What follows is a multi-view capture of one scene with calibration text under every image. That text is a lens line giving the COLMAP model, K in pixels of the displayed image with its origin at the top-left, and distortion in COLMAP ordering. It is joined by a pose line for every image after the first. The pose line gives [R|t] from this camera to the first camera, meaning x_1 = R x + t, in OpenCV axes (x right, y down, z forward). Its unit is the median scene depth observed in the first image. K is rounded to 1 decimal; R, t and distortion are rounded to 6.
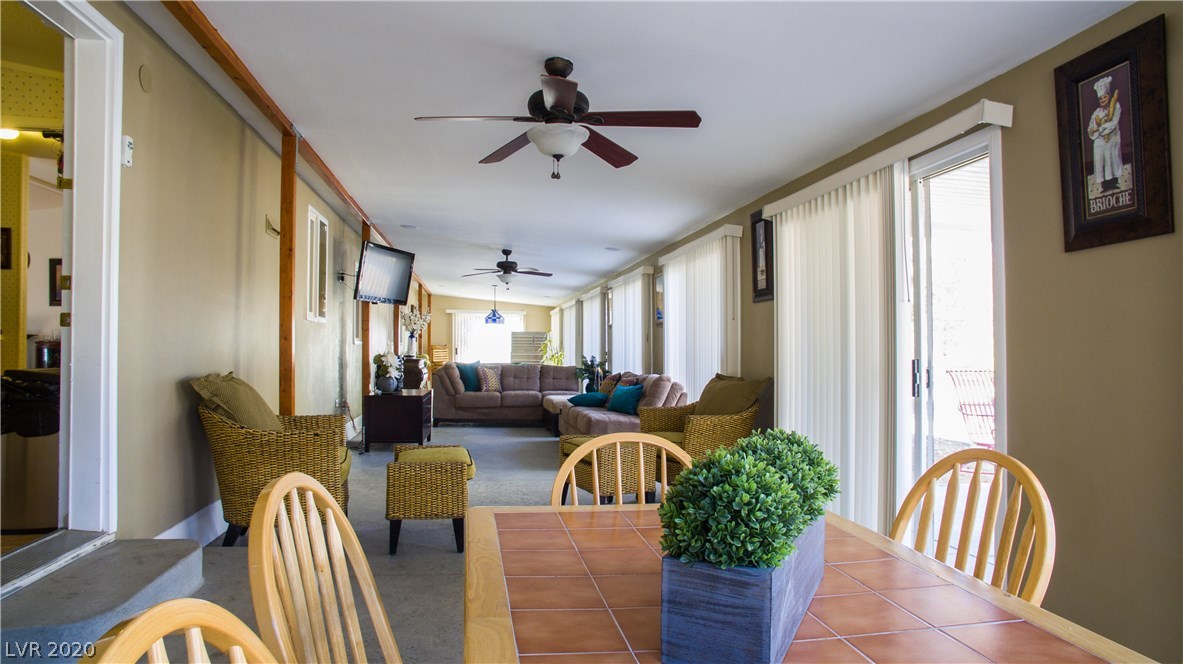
lens RADIAL K [[694.6, 0, 588.4], [0, 694.6, 335.2], [0, 0, 1]] dist [-0.038132, 0.002213]
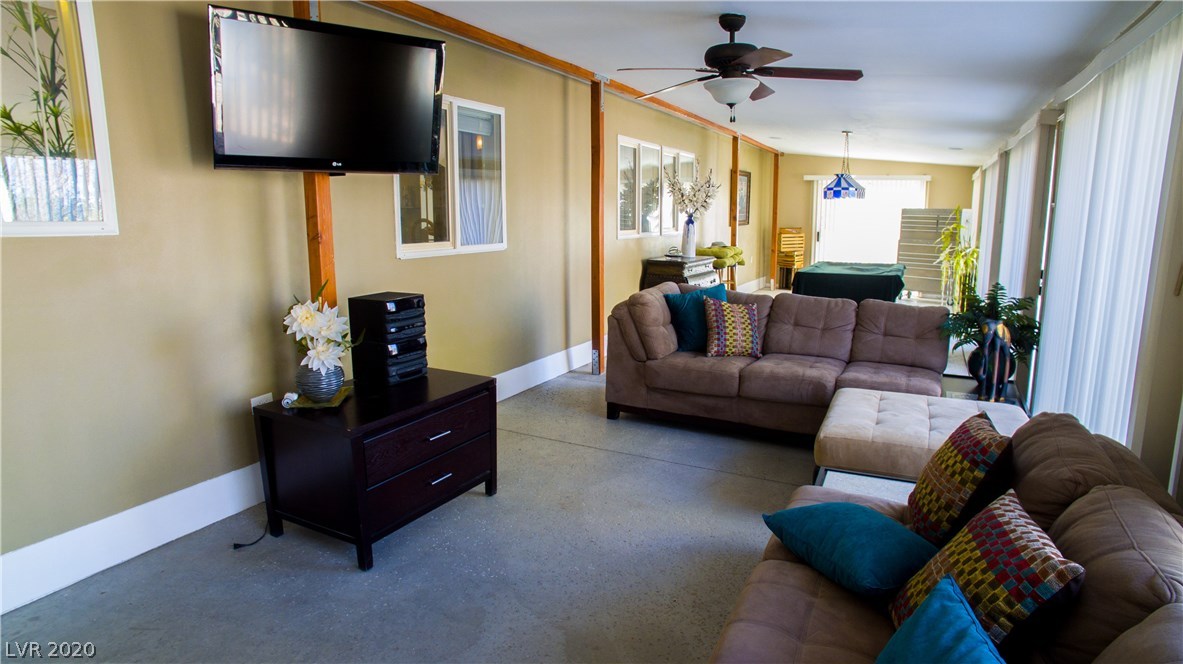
lens RADIAL K [[694.6, 0, 598.3], [0, 694.6, 337.7], [0, 0, 1]] dist [-0.038132, 0.002213]
pose [[0.826938, 0.096020, -0.554033, 0.027833], [0.011588, 0.982192, 0.187522, -0.012552], [0.562173, -0.161489, 0.811100, 0.375847]]
